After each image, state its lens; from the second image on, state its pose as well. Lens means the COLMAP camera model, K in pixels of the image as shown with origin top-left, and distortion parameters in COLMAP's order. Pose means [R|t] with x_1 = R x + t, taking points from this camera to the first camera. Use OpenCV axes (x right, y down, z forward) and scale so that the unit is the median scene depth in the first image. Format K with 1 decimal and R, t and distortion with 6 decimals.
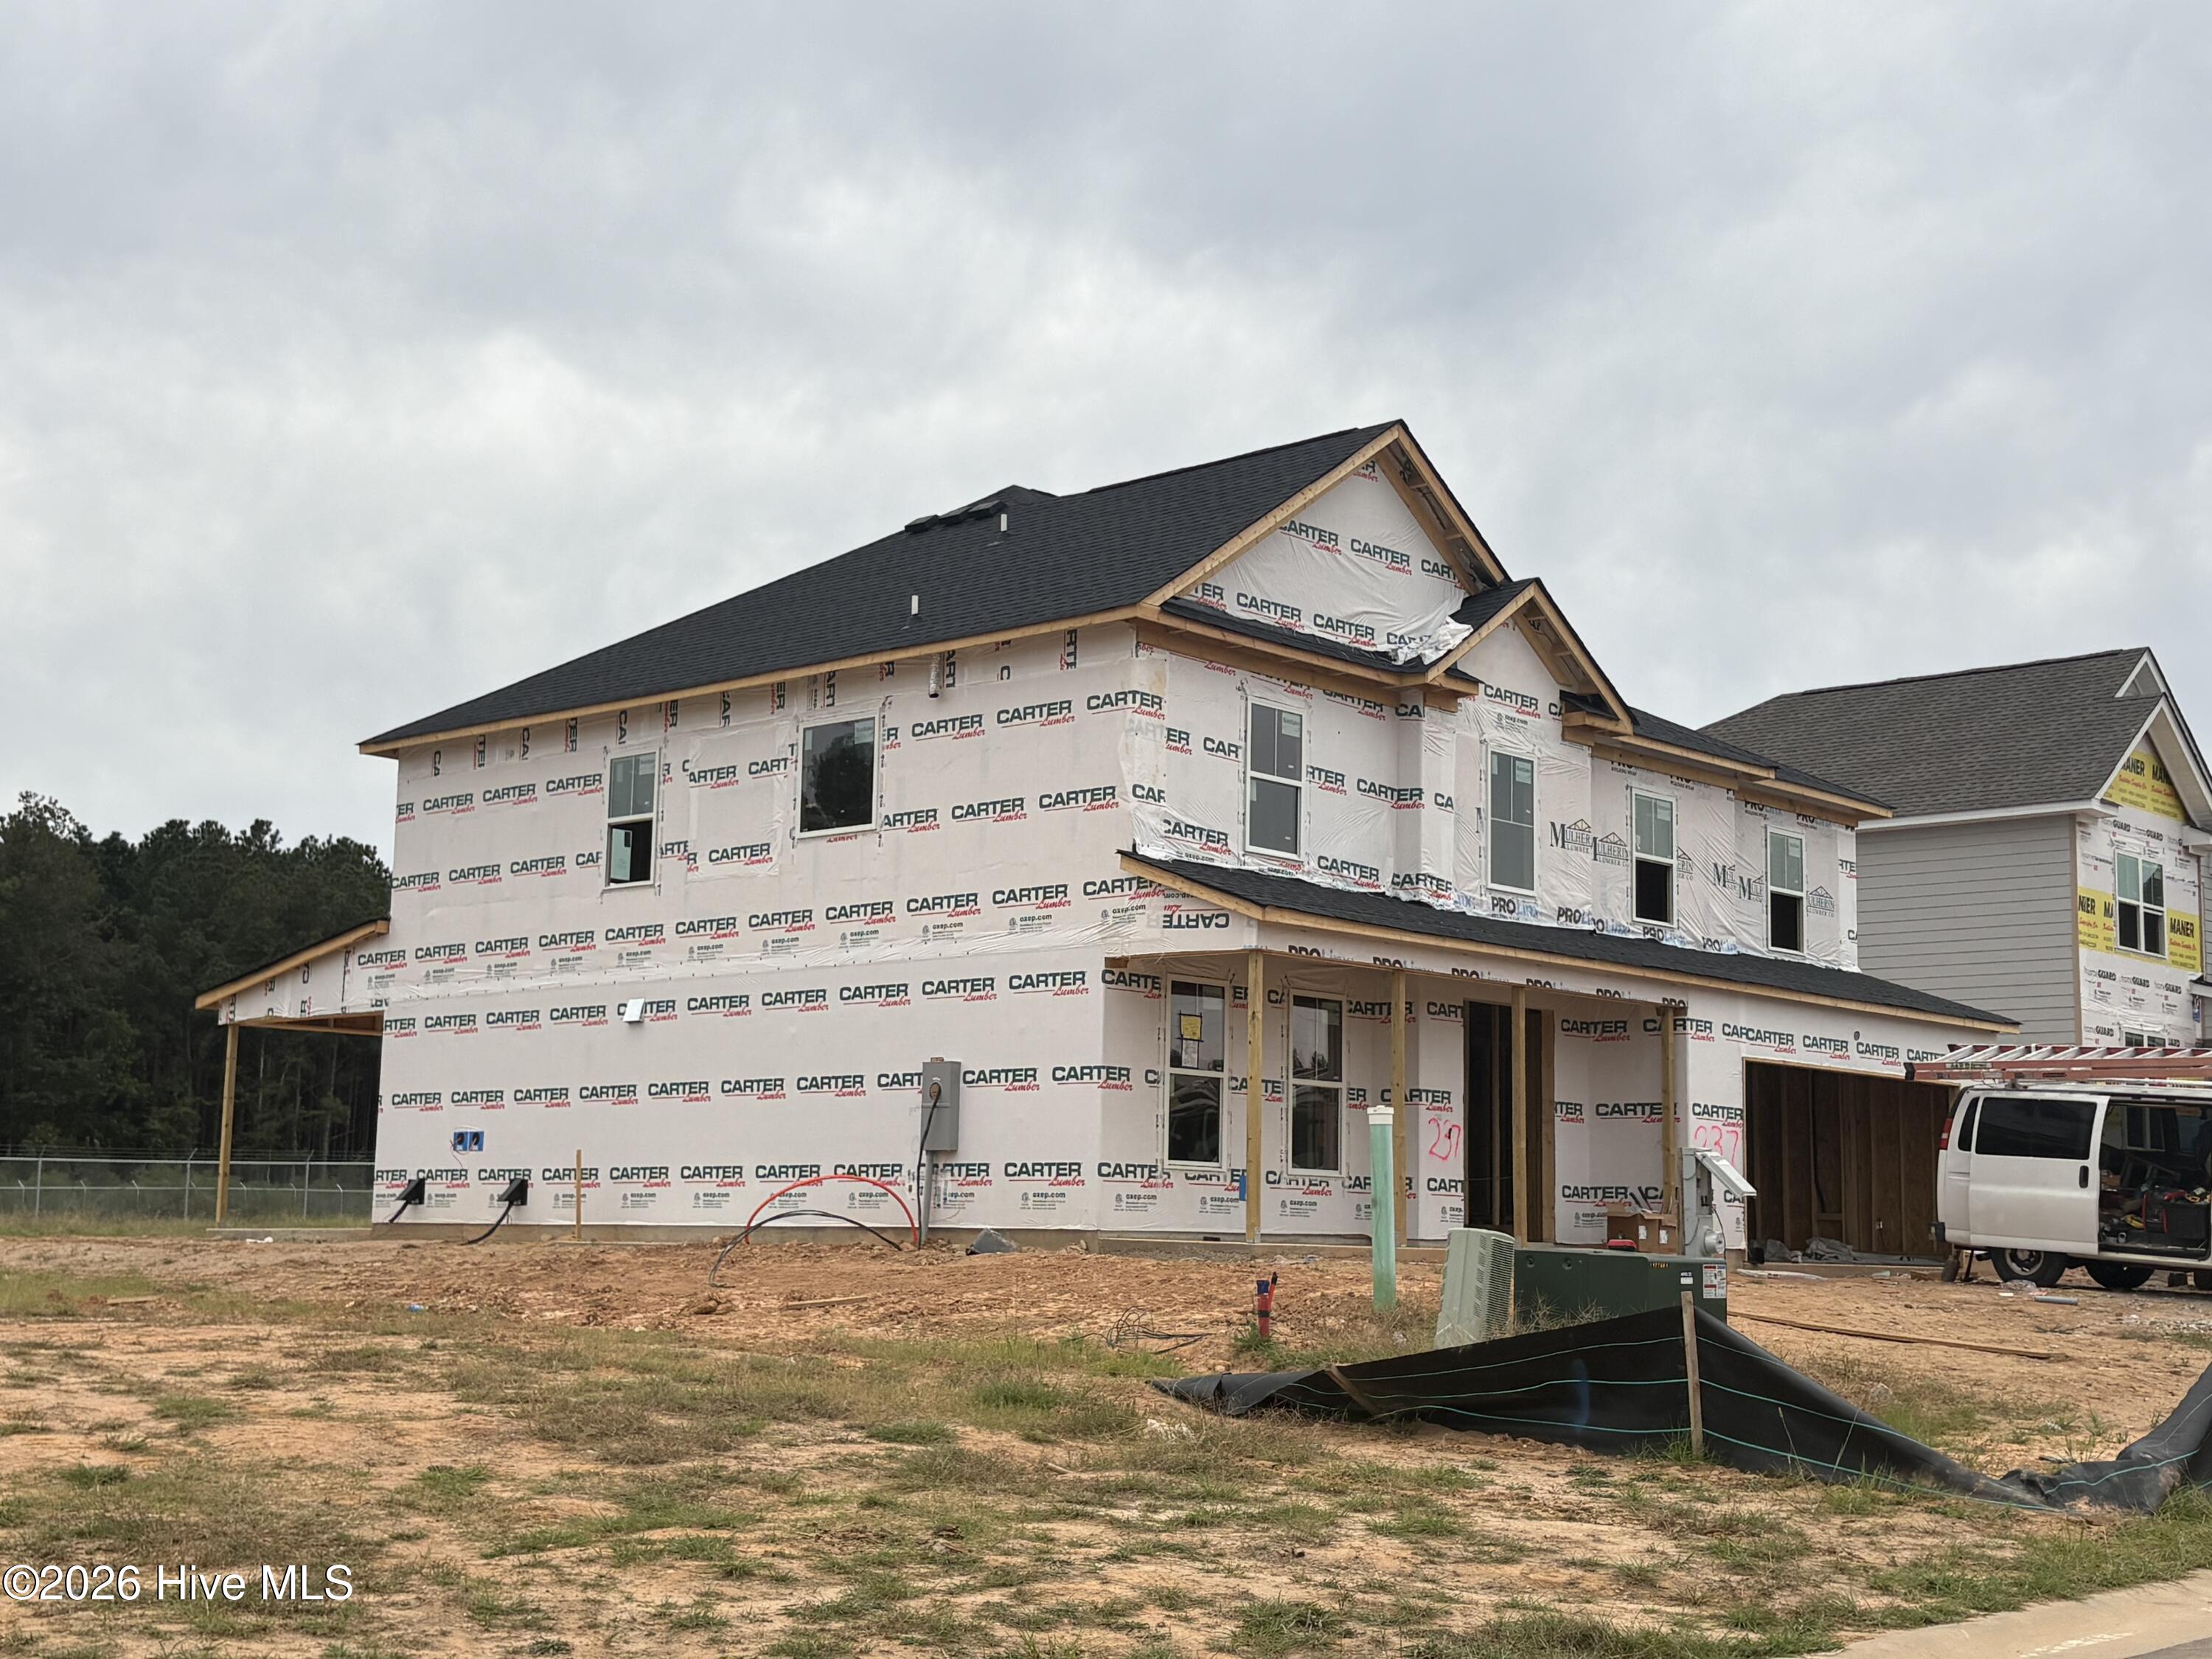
lens RADIAL K [[2844.7, 0, 1106.0], [0, 2844.7, 829.5], [0, 0, 1]] dist [0.209858, -0.835247]
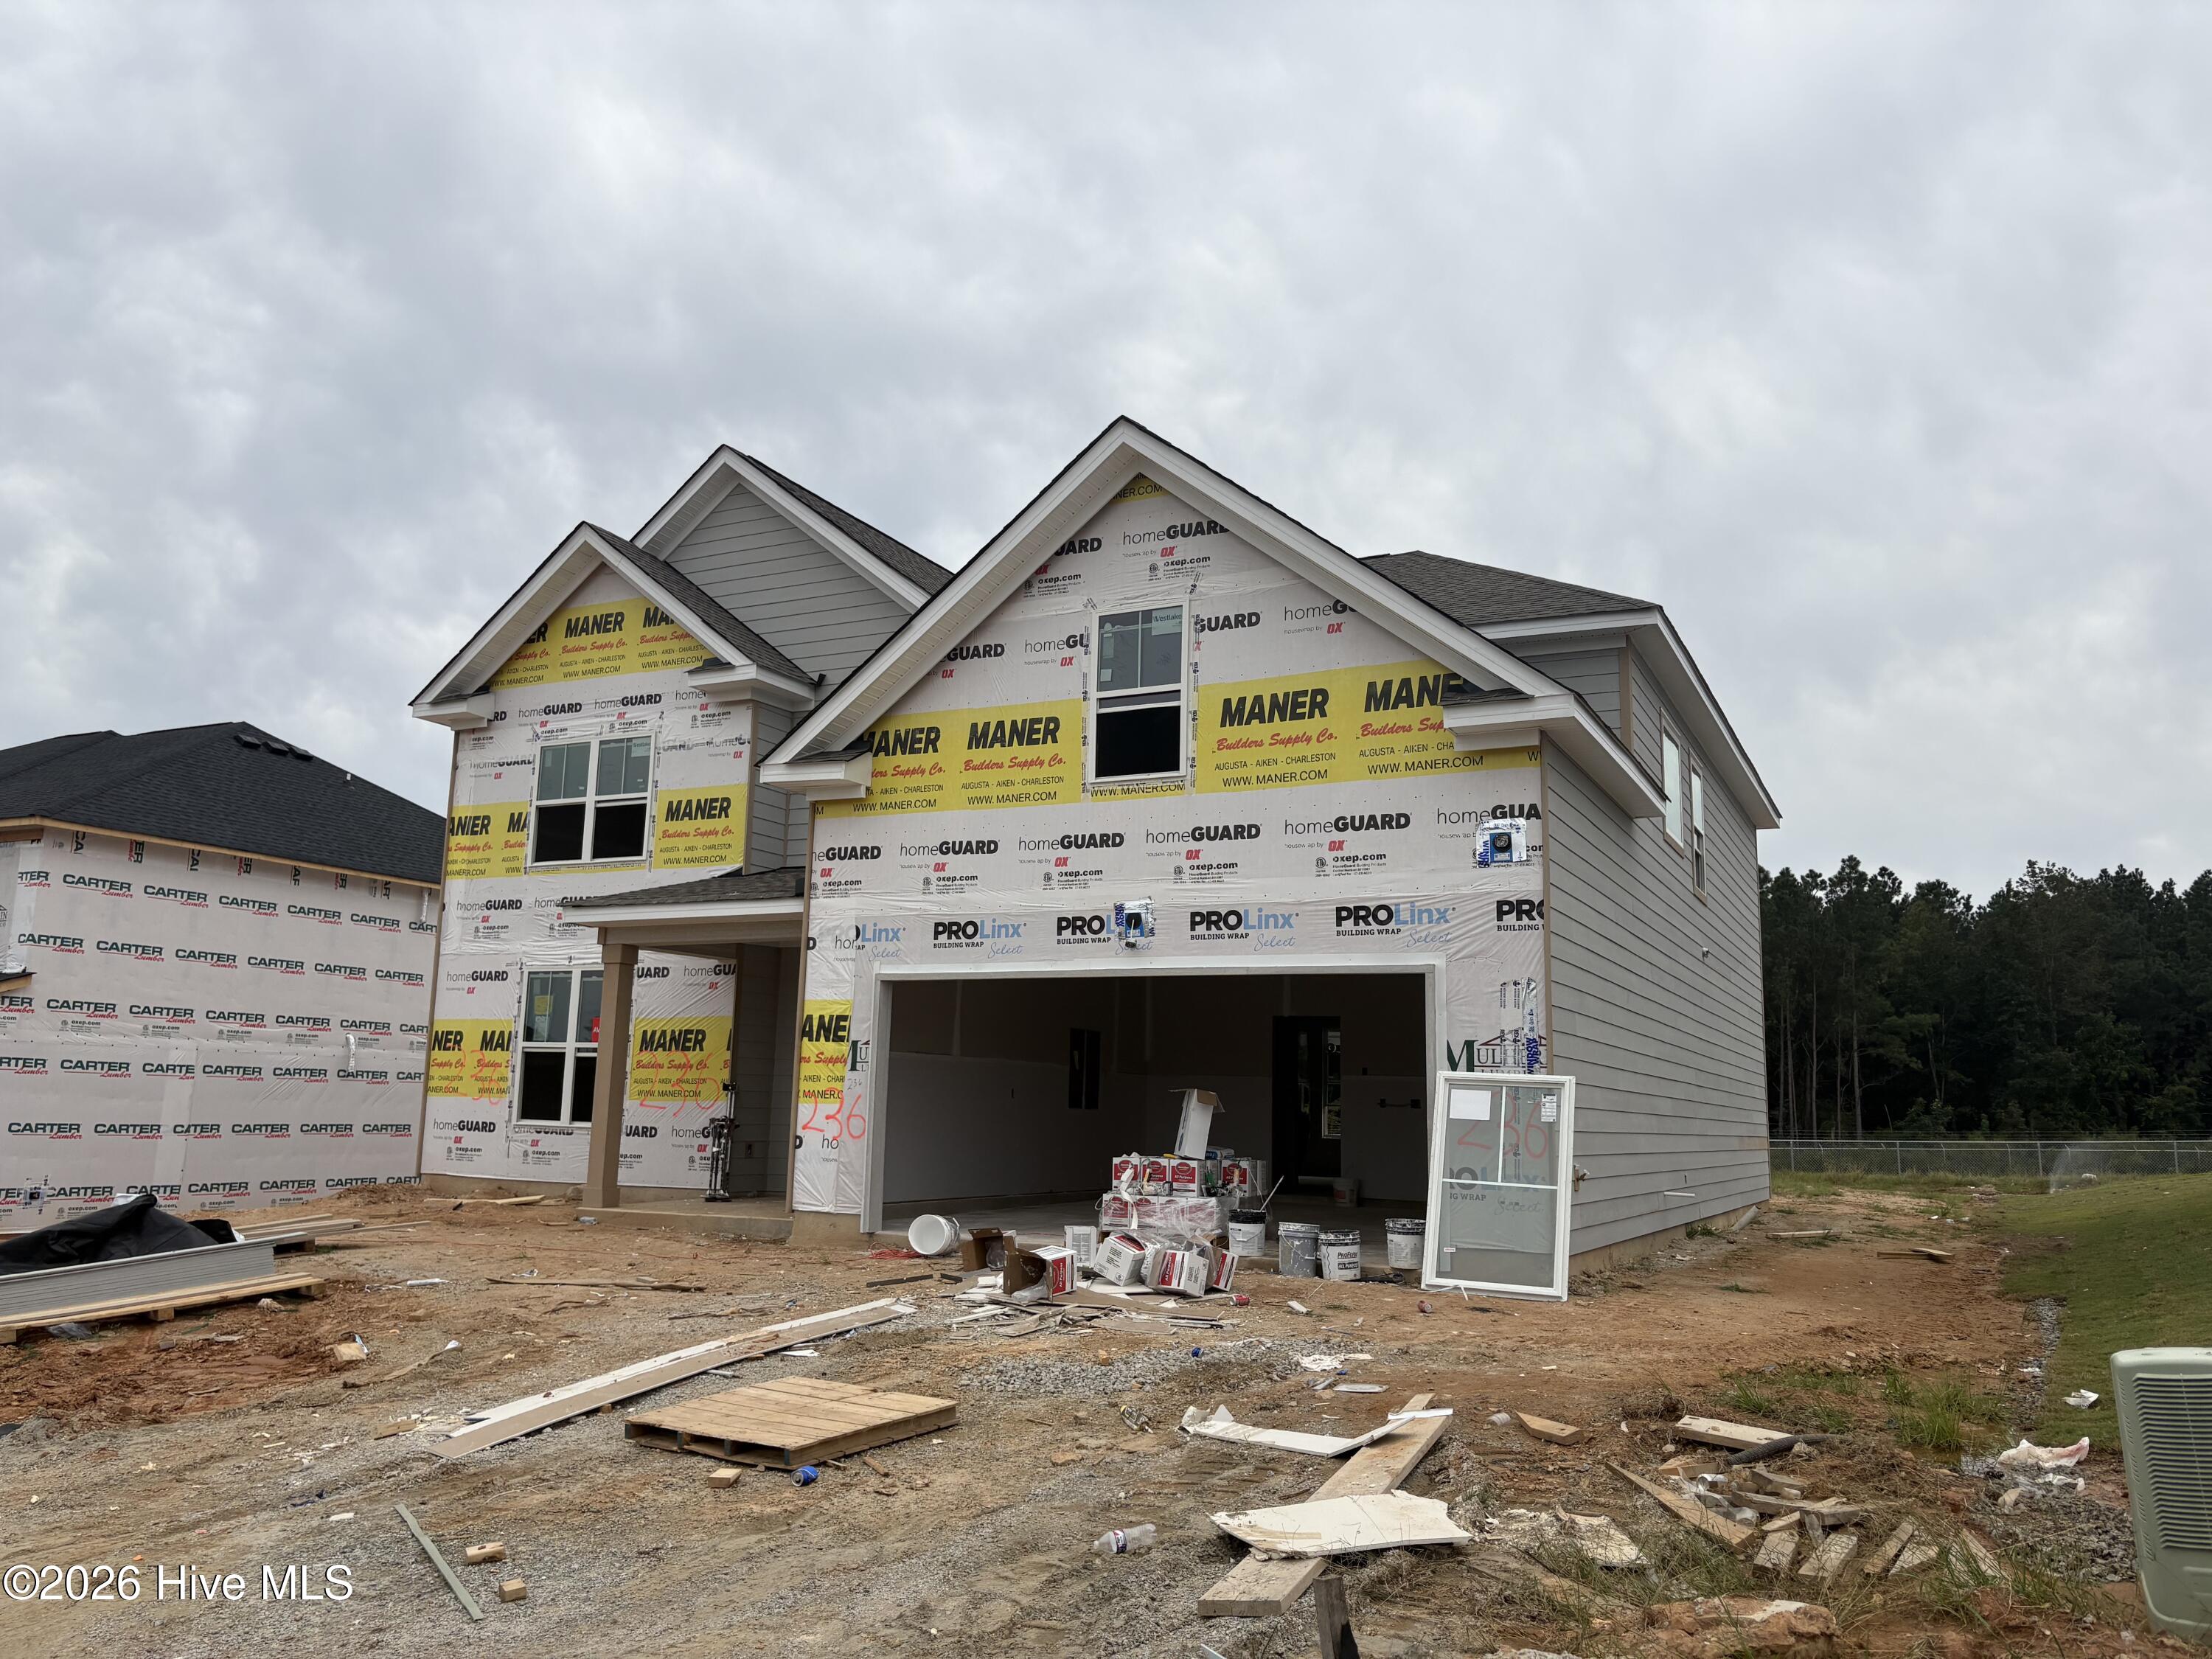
lens RADIAL K [[1621.6, 0, 1106.0], [0, 1621.6, 829.5], [0, 0, 1]] dist [0.000399, -0.000315]
pose [[0.262828, -0.176303, -0.948598, 1.200907], [0.114343, 0.981927, -0.150816, 0.171018], [0.958043, -0.068827, 0.278237, 1.517419]]
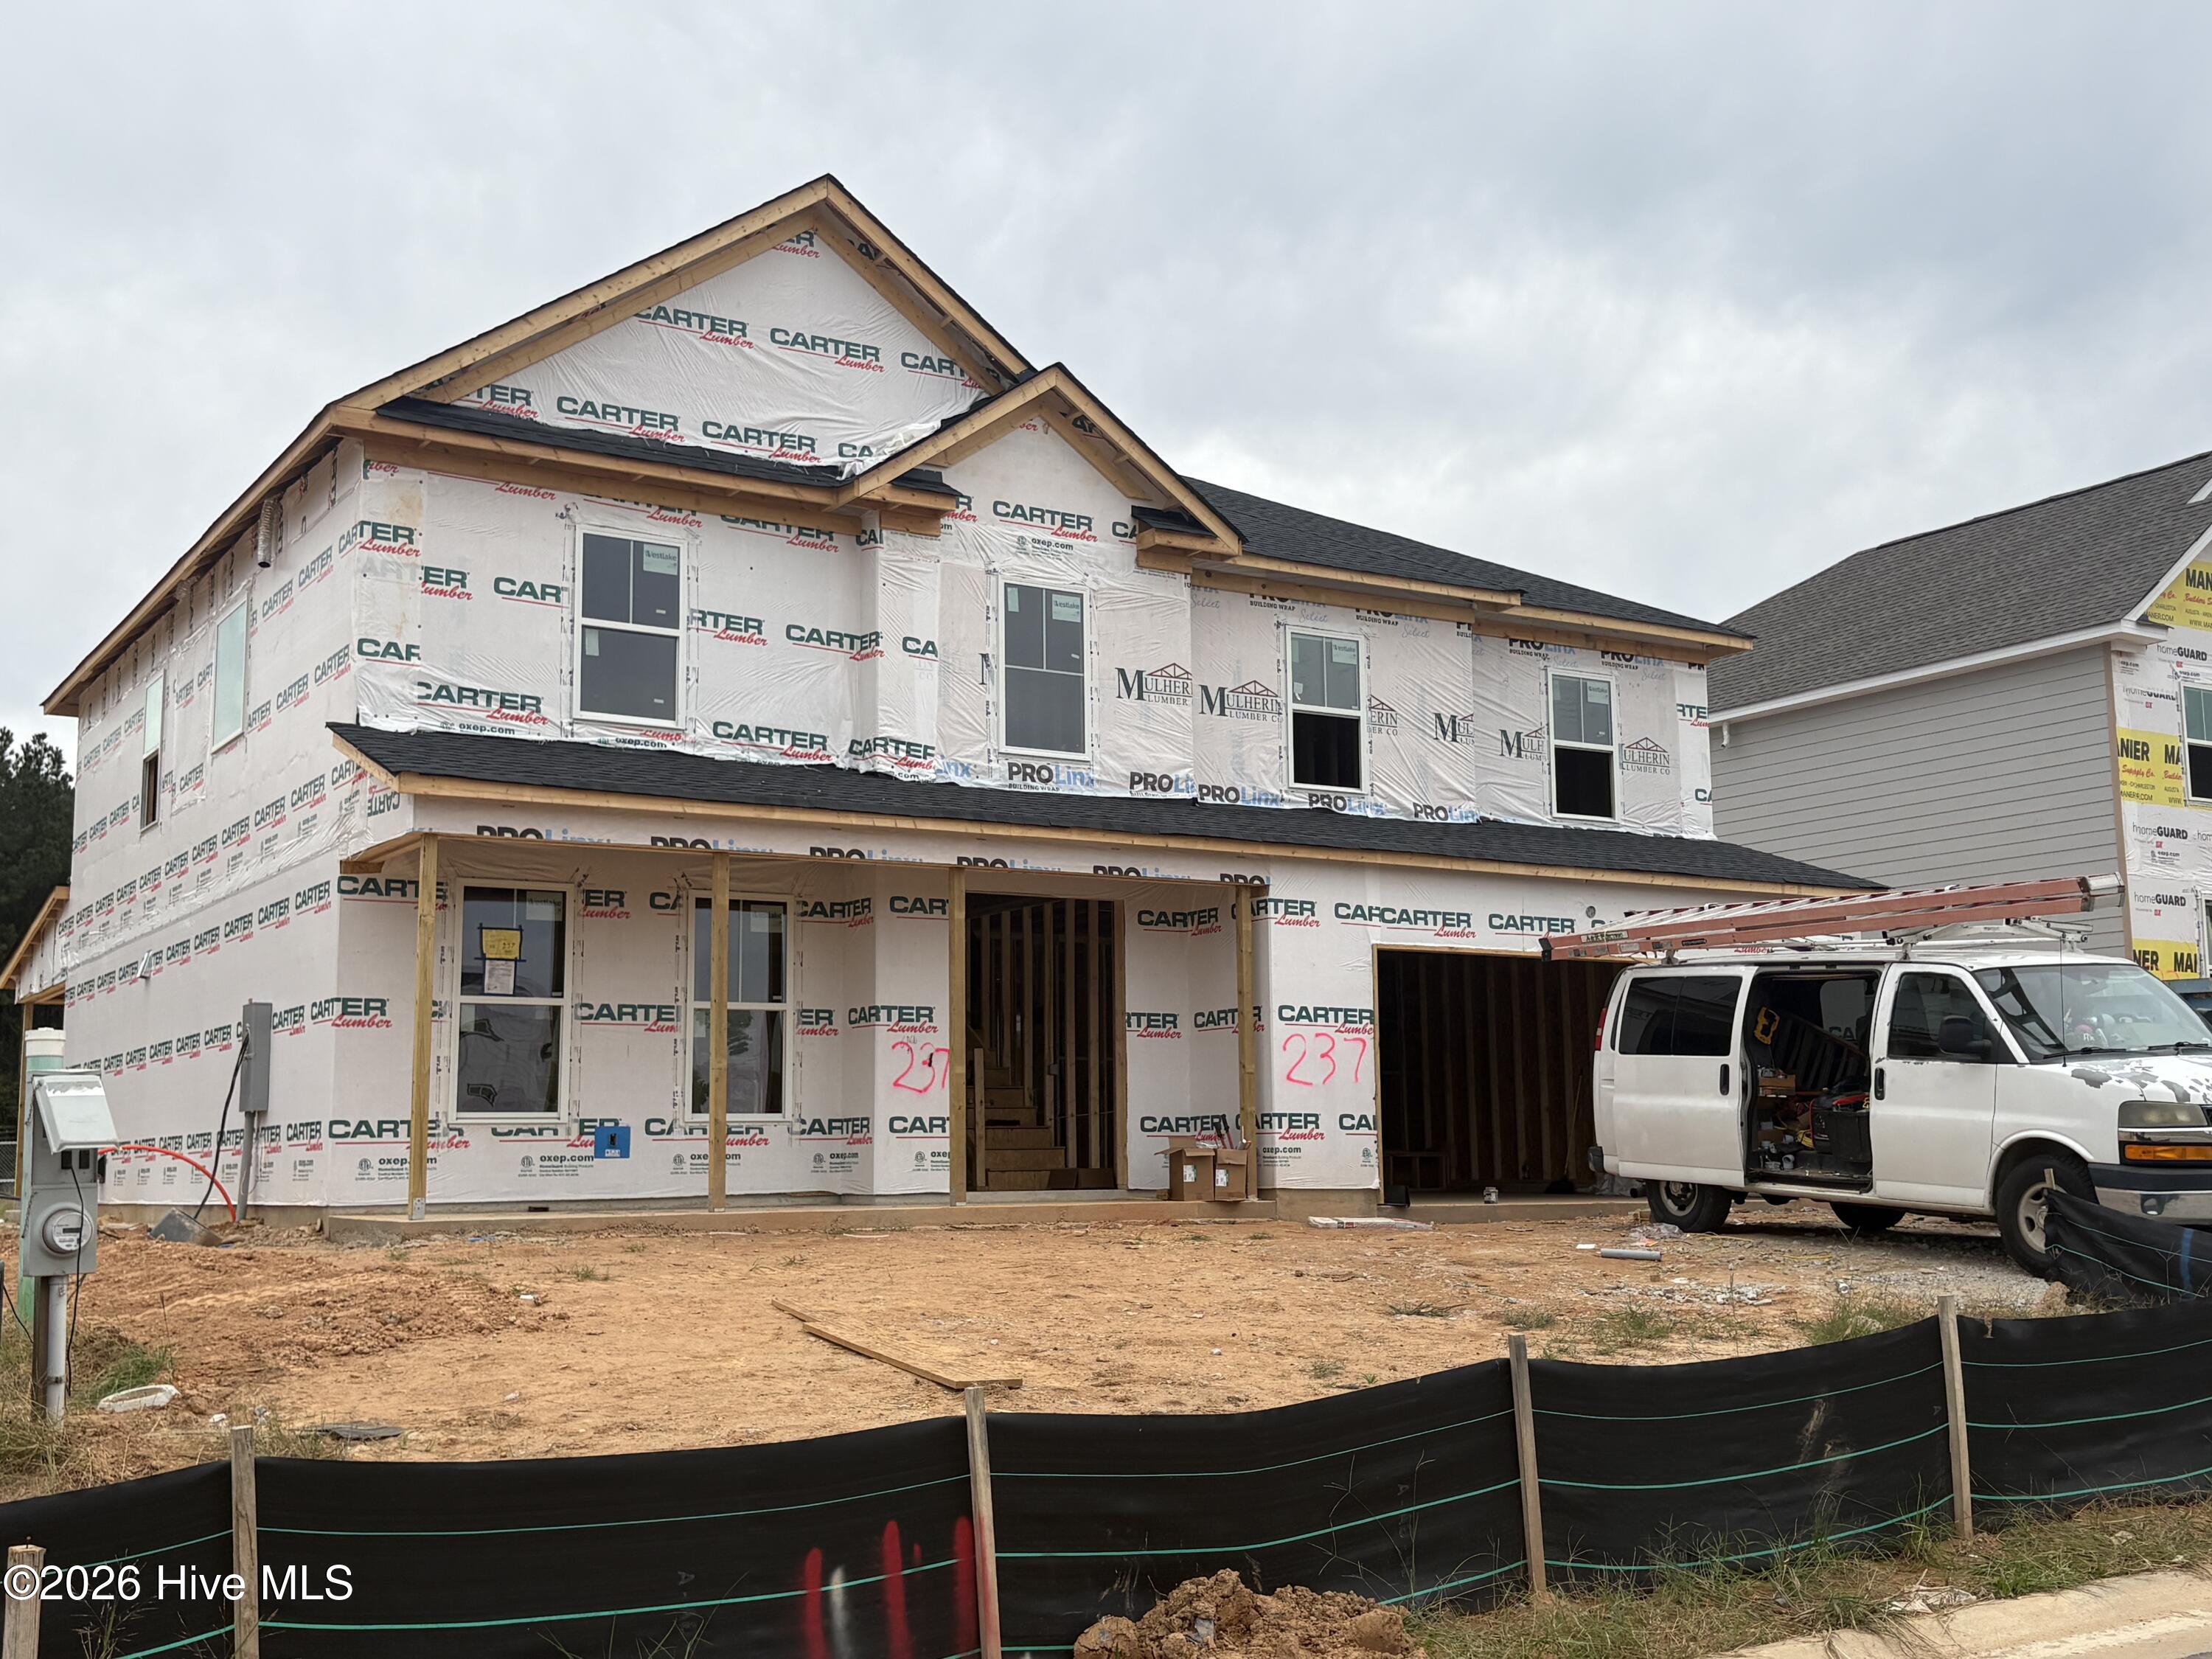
lens RADIAL K [[2377.9, 0, 1106.0], [0, 2377.9, 829.5], [0, 0, 1]] dist [0.193984, -0.529090]
pose [[0.964821, -0.068962, -0.253702, 0.333776], [0.068950, 0.997580, -0.008950, 0.050731], [0.253706, -0.008858, 0.967241, 0.363464]]
